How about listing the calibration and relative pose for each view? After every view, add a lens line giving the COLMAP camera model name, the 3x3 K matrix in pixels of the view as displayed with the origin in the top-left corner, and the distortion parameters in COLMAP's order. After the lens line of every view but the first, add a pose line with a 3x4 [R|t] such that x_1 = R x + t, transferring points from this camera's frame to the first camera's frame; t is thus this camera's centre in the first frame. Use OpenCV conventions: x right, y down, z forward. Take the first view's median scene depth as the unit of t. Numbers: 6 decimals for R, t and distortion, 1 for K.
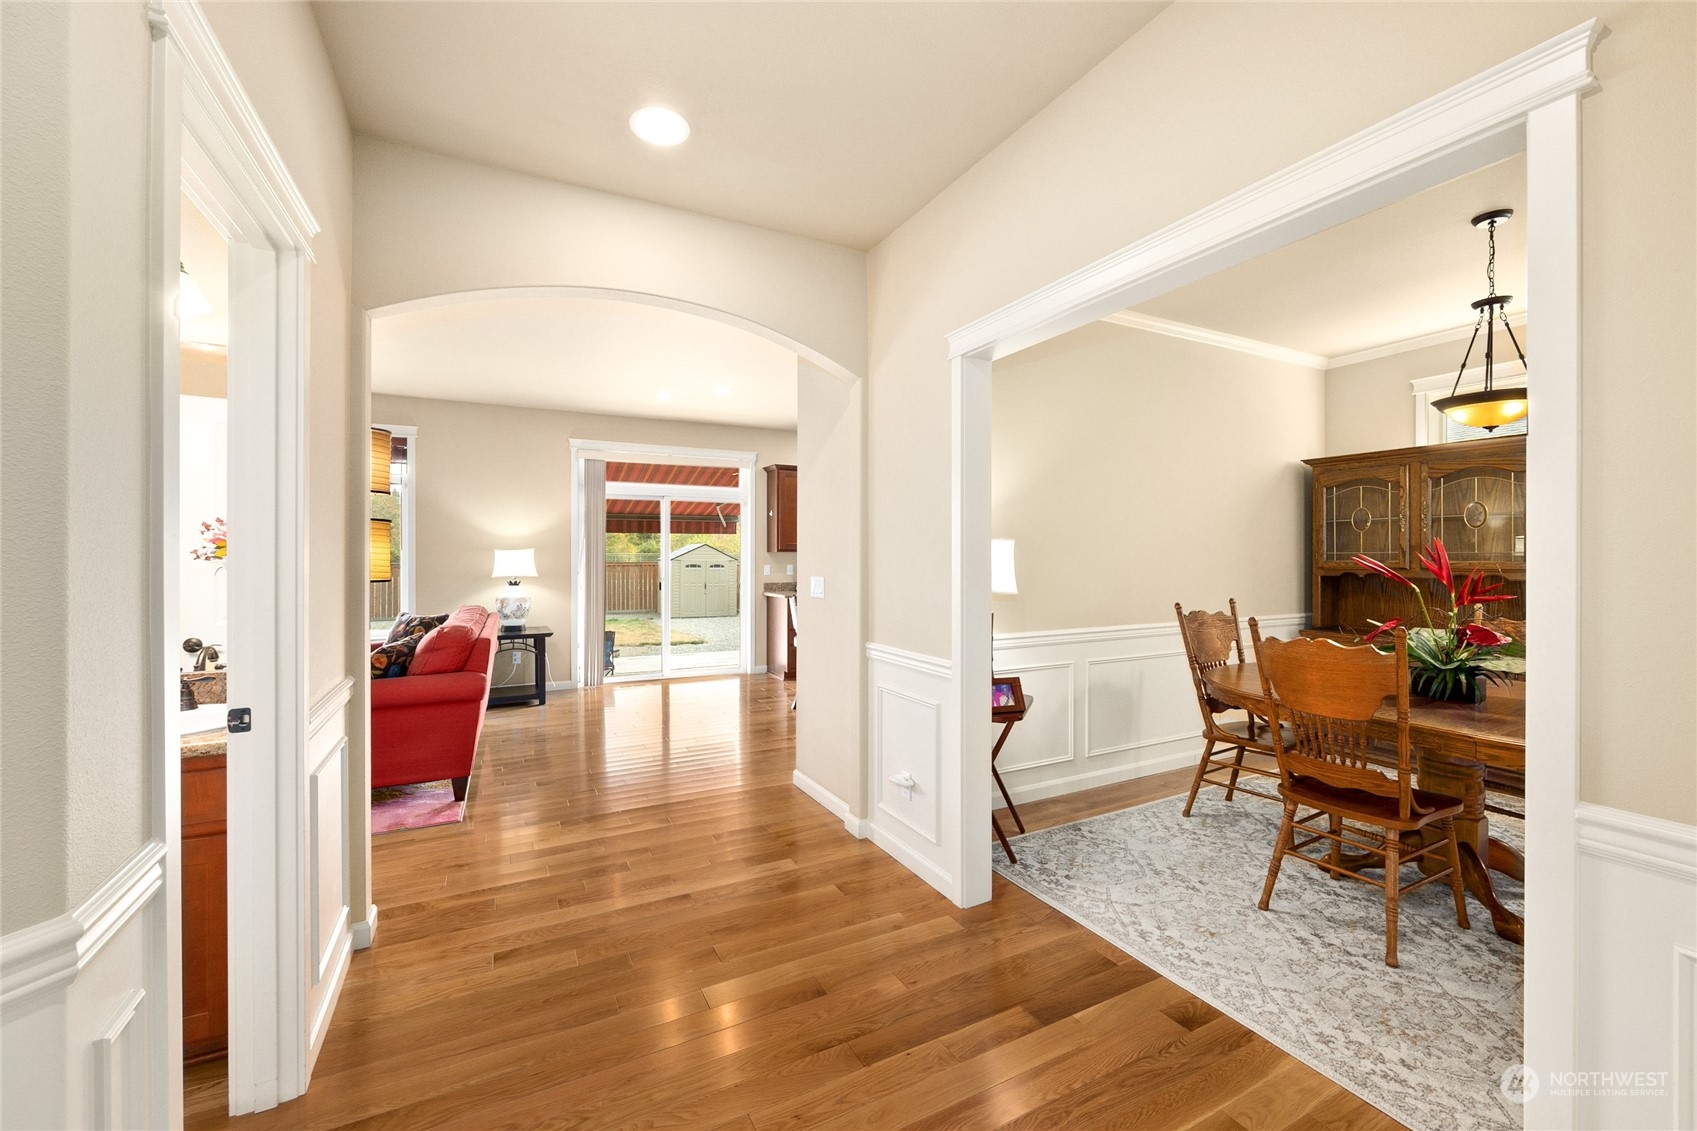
lens RADIAL K [[686.3, 0, 844.5], [0, 686.3, 556.6], [0, 0, 1]] dist [-0.000930, 0.000089]
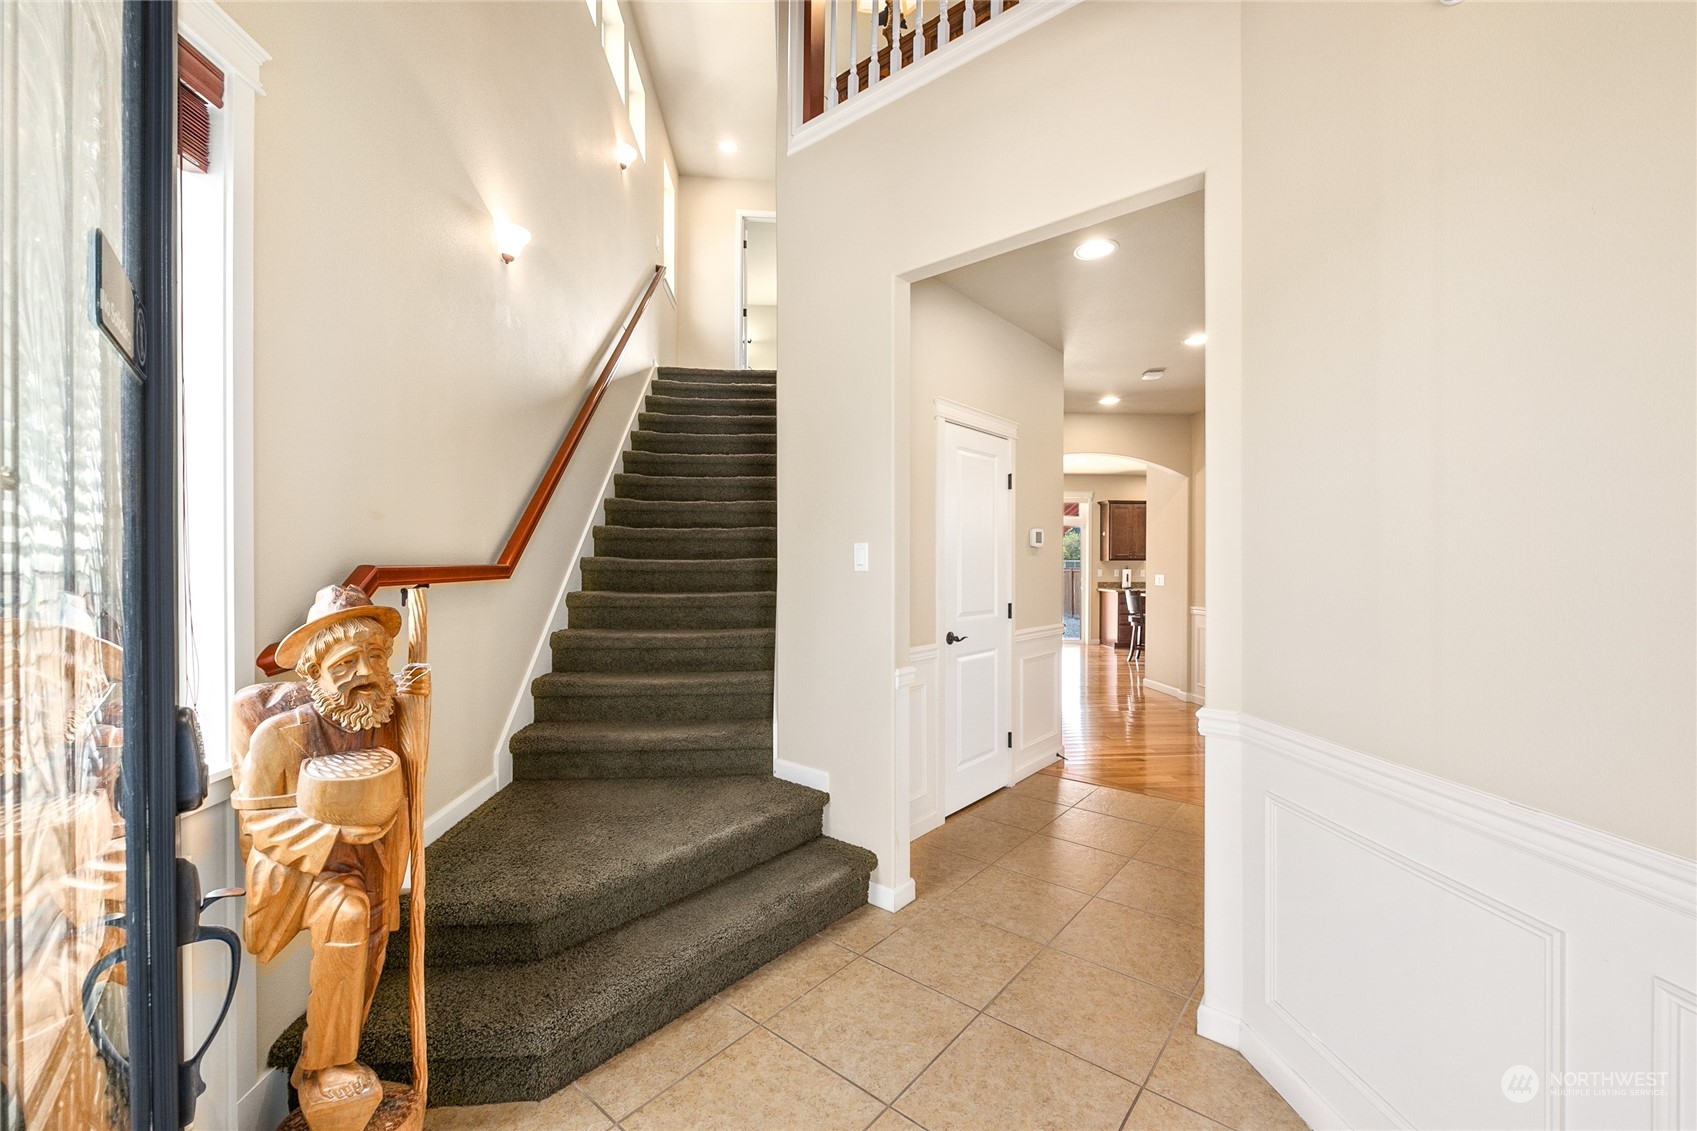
lens RADIAL K [[686.3, 0, 857.0], [0, 686.3, 565.1], [0, 0, 1]] dist [-0.000930, 0.000089]
pose [[0.930794, 0.008113, -0.365455, -0.058261], [-0.006411, 0.999962, 0.005870, -0.002489], [0.365489, -0.003121, 0.930811, -0.504681]]
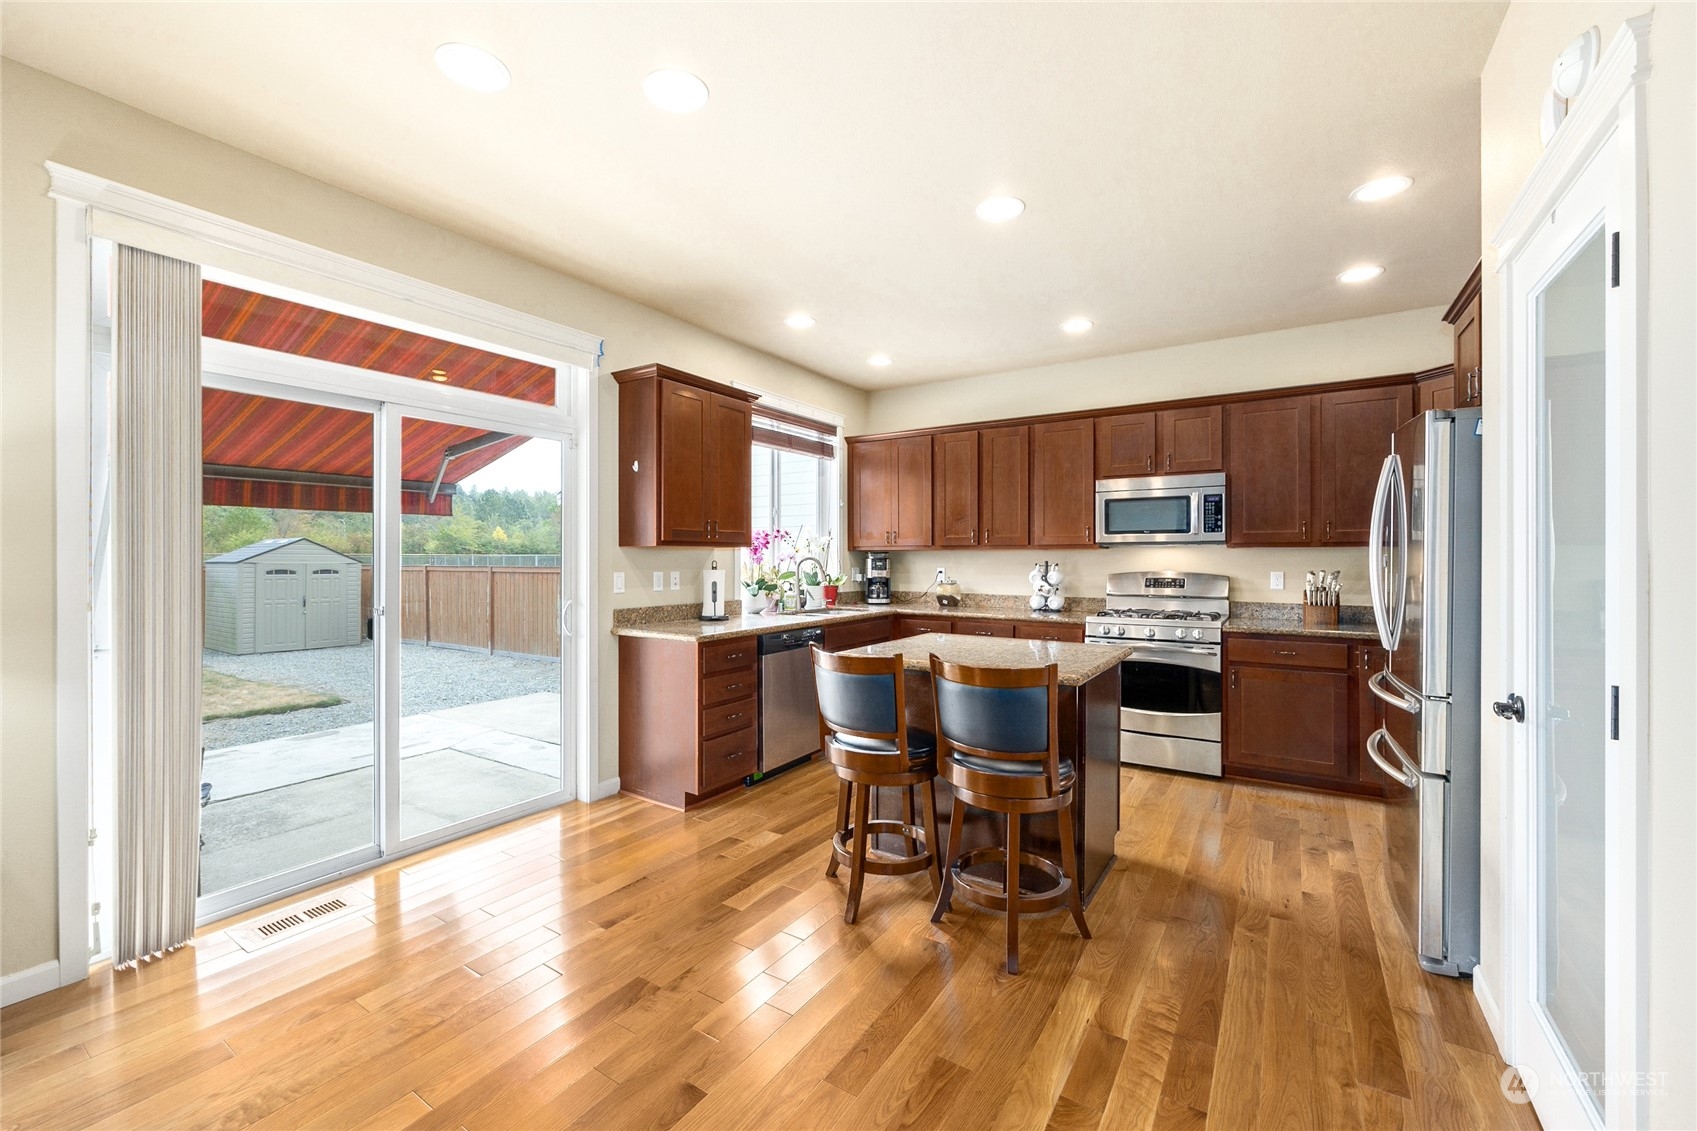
lens RADIAL K [[686.3, 0, 851.3], [0, 686.3, 559.5], [0, 0, 1]] dist [-0.000930, 0.000089]
pose [[0.867465, -0.004091, 0.497481, -0.204031], [0.002149, 0.999988, 0.004476, 0.000944], [-0.497493, -0.002814, 0.867463, 0.468696]]
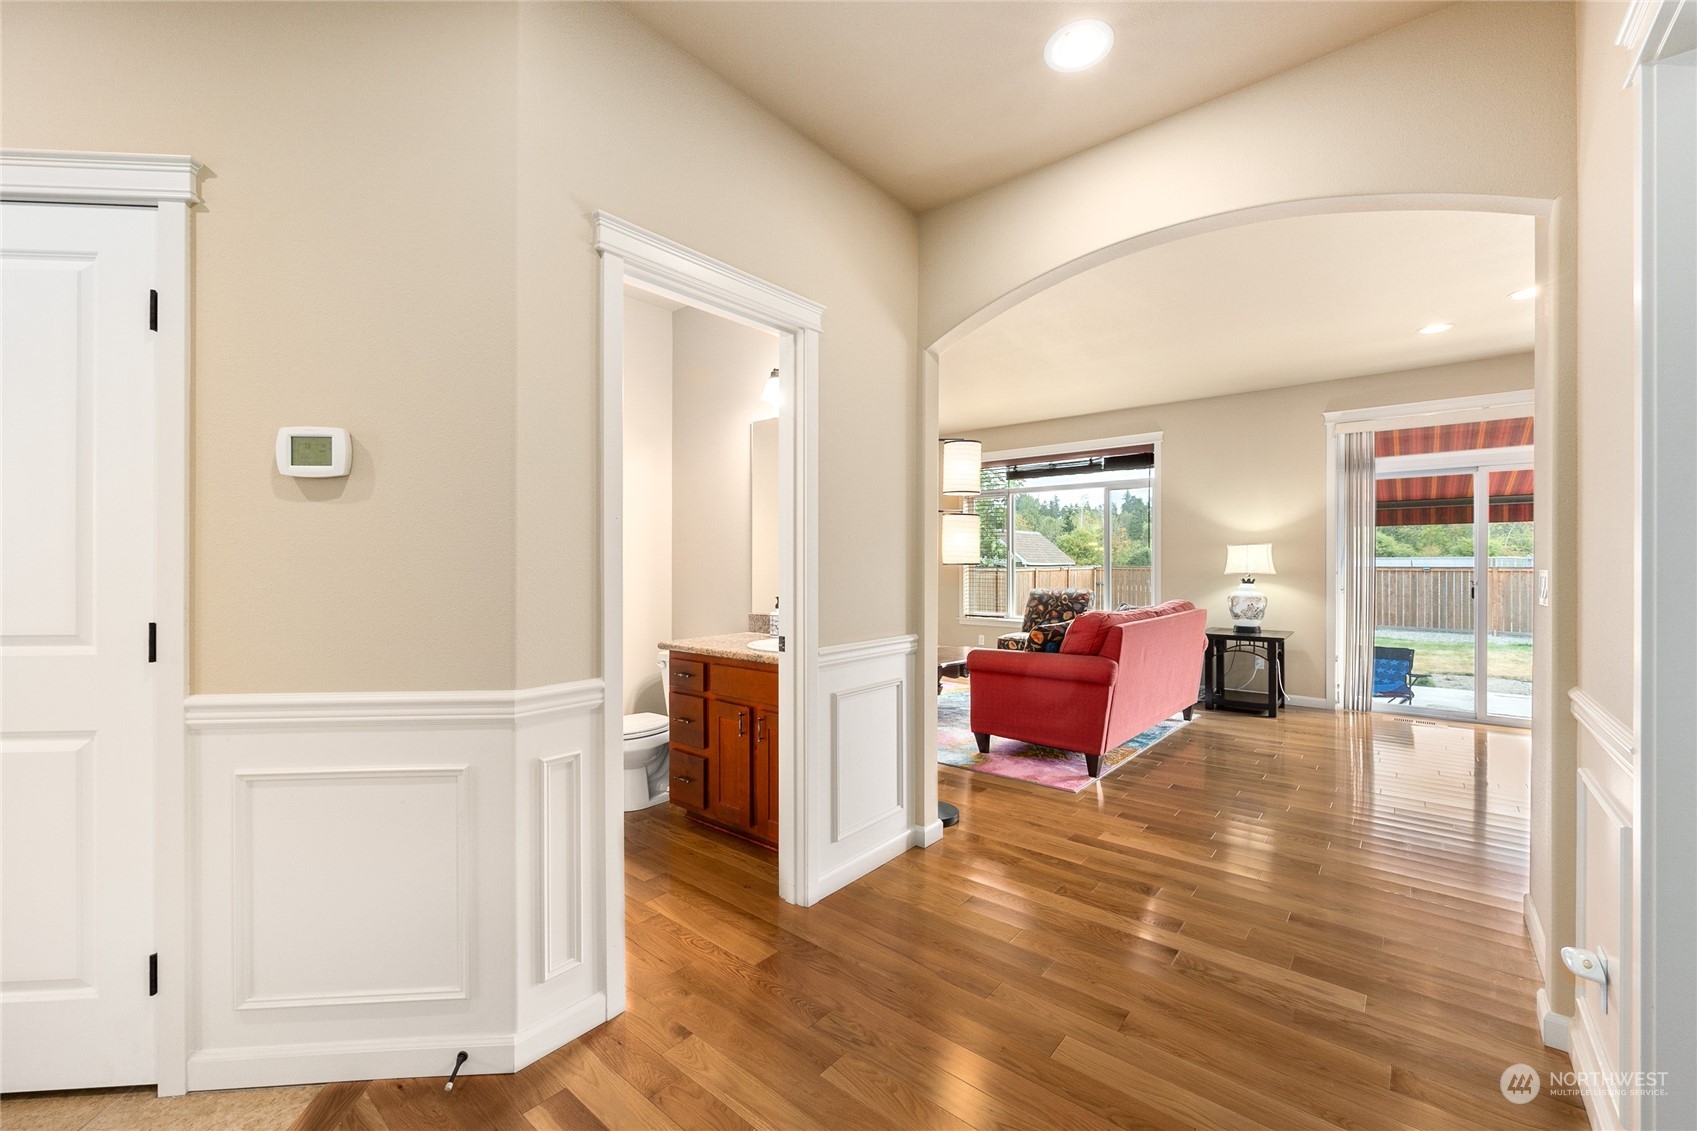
lens RADIAL K [[686.3, 0, 857.7], [0, 686.3, 562.0], [0, 0, 1]] dist [-0.000930, 0.000089]
pose [[0.390829, 0.001195, -0.920462, 0.128355], [-0.002619, 0.999997, 0.000186, 0.010936], [0.920459, 0.002337, 0.390831, 0.114410]]
